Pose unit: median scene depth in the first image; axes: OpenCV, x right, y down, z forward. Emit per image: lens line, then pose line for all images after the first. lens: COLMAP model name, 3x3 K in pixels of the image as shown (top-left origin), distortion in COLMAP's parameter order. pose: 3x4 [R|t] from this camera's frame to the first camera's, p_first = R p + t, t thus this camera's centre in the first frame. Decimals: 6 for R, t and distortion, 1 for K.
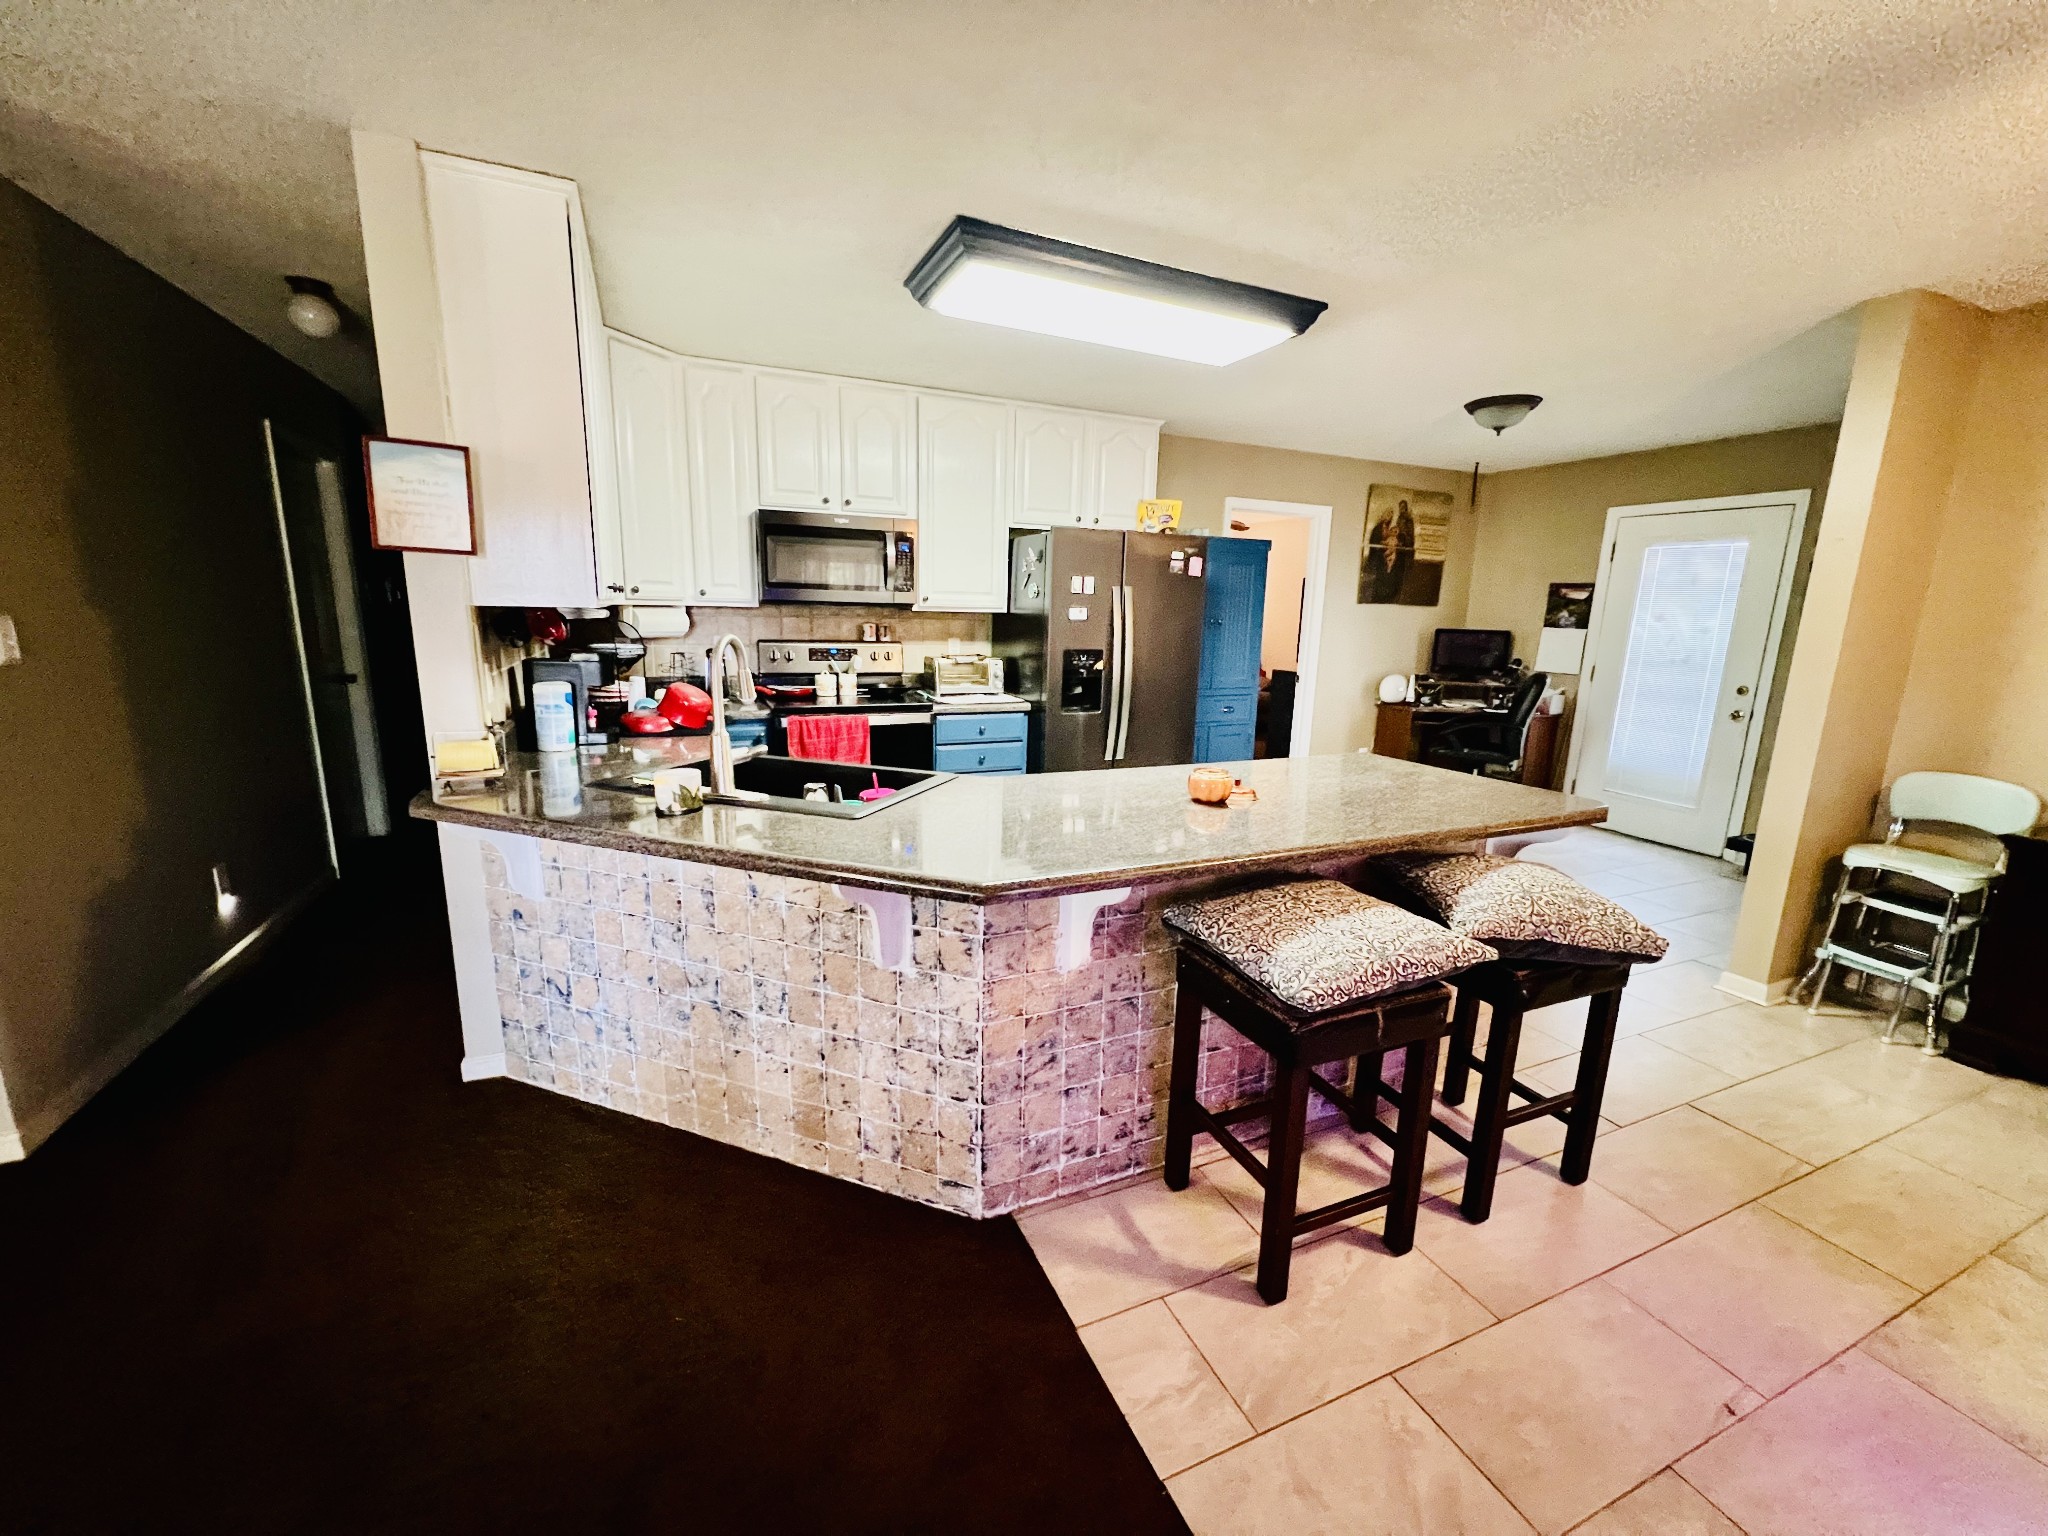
lens RADIAL K [[815.4, 0, 1022.8], [0, 815.4, 770.7], [0, 0, 1]] dist [-0.000949, 0.000001]
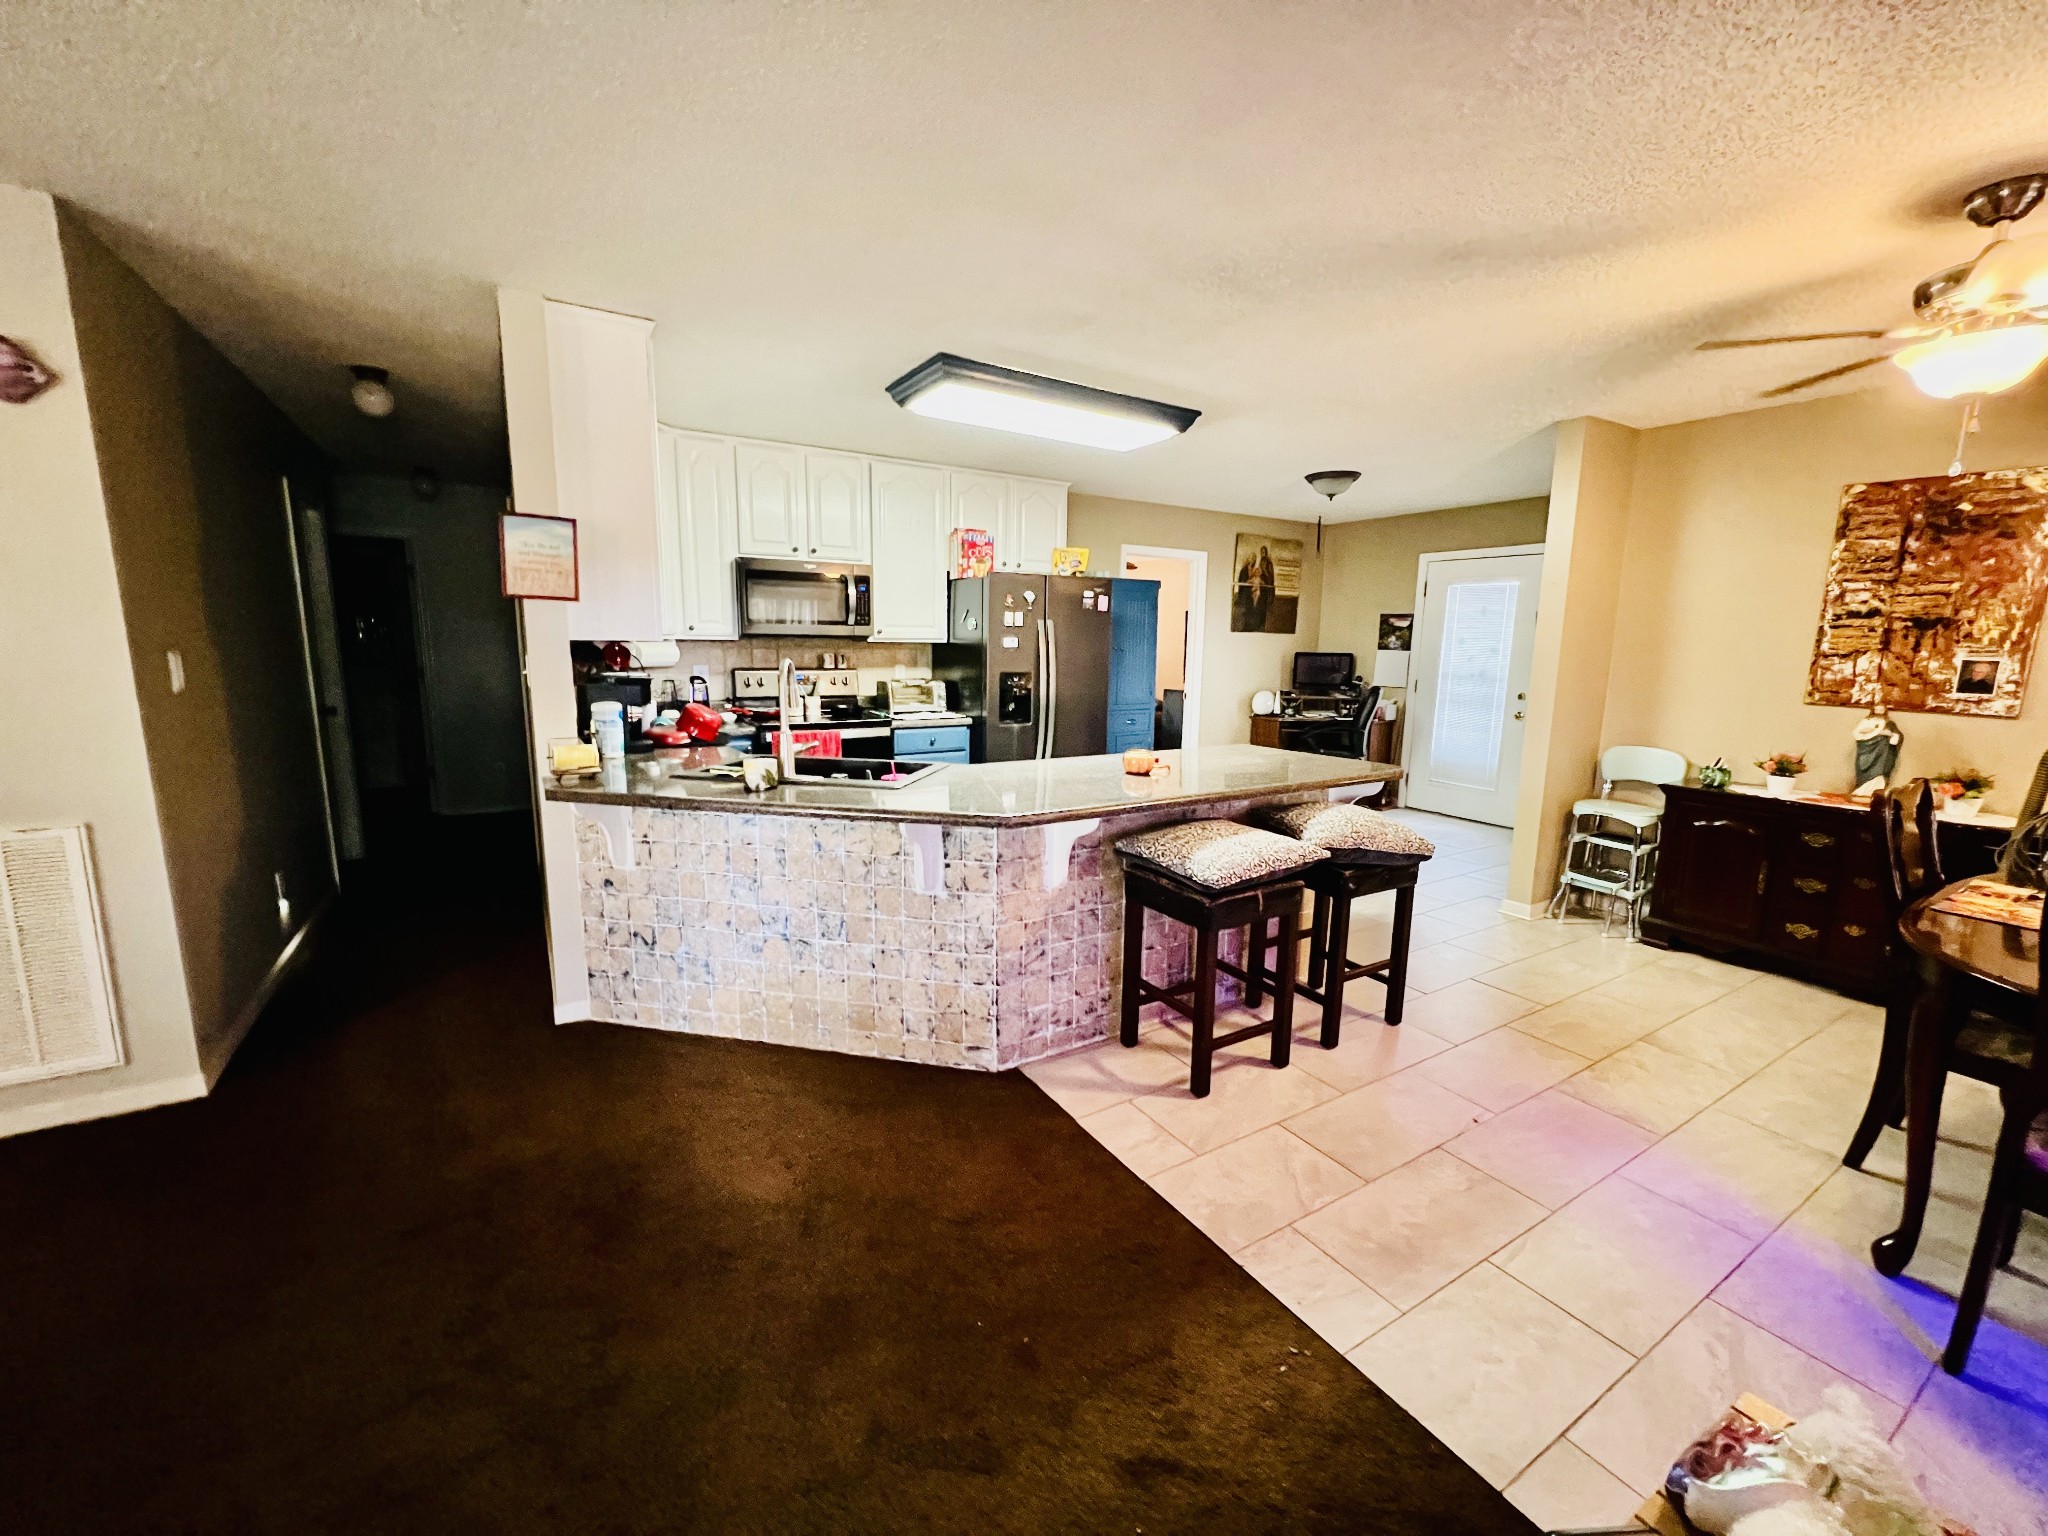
lens RADIAL K [[815.4, 0, 1022.8], [0, 815.4, 770.7], [0, 0, 1]] dist [-0.000949, 0.000001]
pose [[0.990523, -0.032131, 0.133539, -0.145003], [0.037033, 0.998722, -0.034384, 0.069235], [-0.132264, 0.039004, 0.990447, -0.337005]]
